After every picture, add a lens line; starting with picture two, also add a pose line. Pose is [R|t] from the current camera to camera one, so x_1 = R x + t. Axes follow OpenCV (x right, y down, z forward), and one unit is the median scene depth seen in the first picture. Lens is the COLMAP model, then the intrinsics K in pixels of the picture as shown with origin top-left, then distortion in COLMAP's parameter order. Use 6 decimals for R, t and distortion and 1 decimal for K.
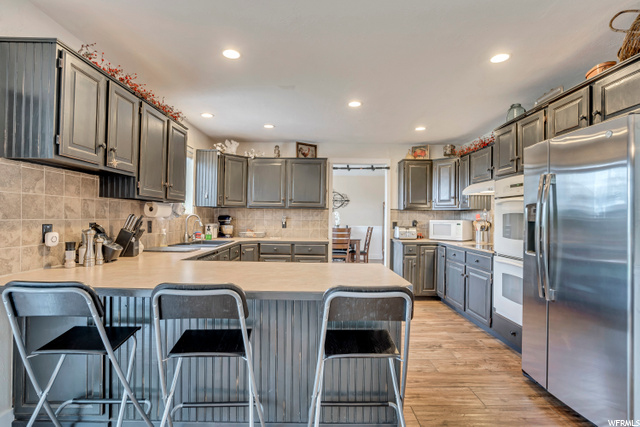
lens RADIAL K [[316.7, 0, 319.6], [0, 316.7, 215.6], [0, 0, 1]] dist [-0.035828, 0.000757]
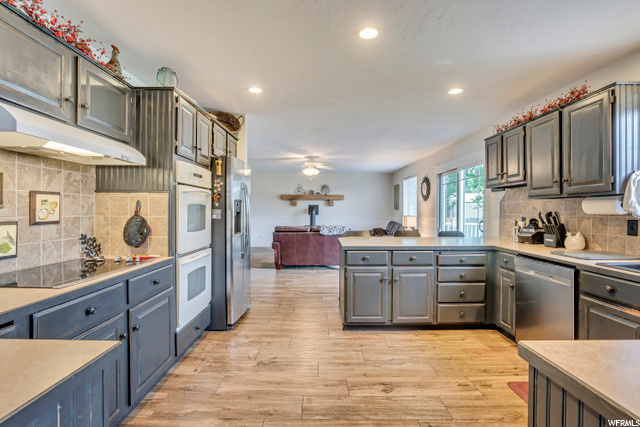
lens RADIAL K [[300.5, 0, 316.7], [0, 300.5, 212.5], [0, 0, 1]] dist [-0.034849, 0.001306]
pose [[-0.999763, -0.015122, 0.015656, 0.145903], [-0.015130, 0.999885, -0.000419, 0.007644], [-0.015648, -0.000656, -0.999877, 1.163827]]
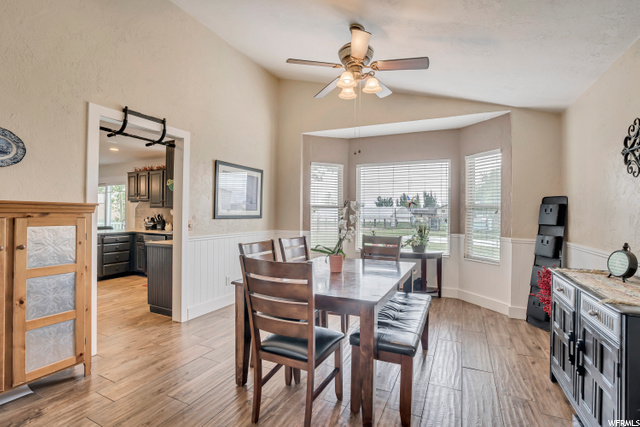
lens RADIAL K [[300.5, 0, 316.7], [0, 300.5, 212.5], [0, 0, 1]] dist [-0.034849, 0.001306]
pose [[-0.450644, -0.021815, -0.892437, 0.560617], [-0.008184, 0.999760, -0.020306, 0.011702], [0.892666, -0.001847, -0.450714, 1.800127]]
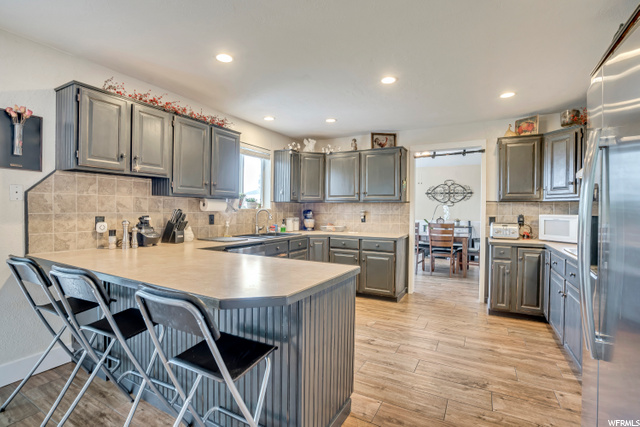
lens RADIAL K [[300.5, 0, 316.7], [0, 300.5, 212.5], [0, 0, 1]] dist [-0.034849, 0.001306]
pose [[0.870621, -0.000913, -0.491953, 0.248536], [0.004304, 0.999974, 0.005762, 0.003018], [0.491935, -0.007134, 0.870603, 0.136671]]
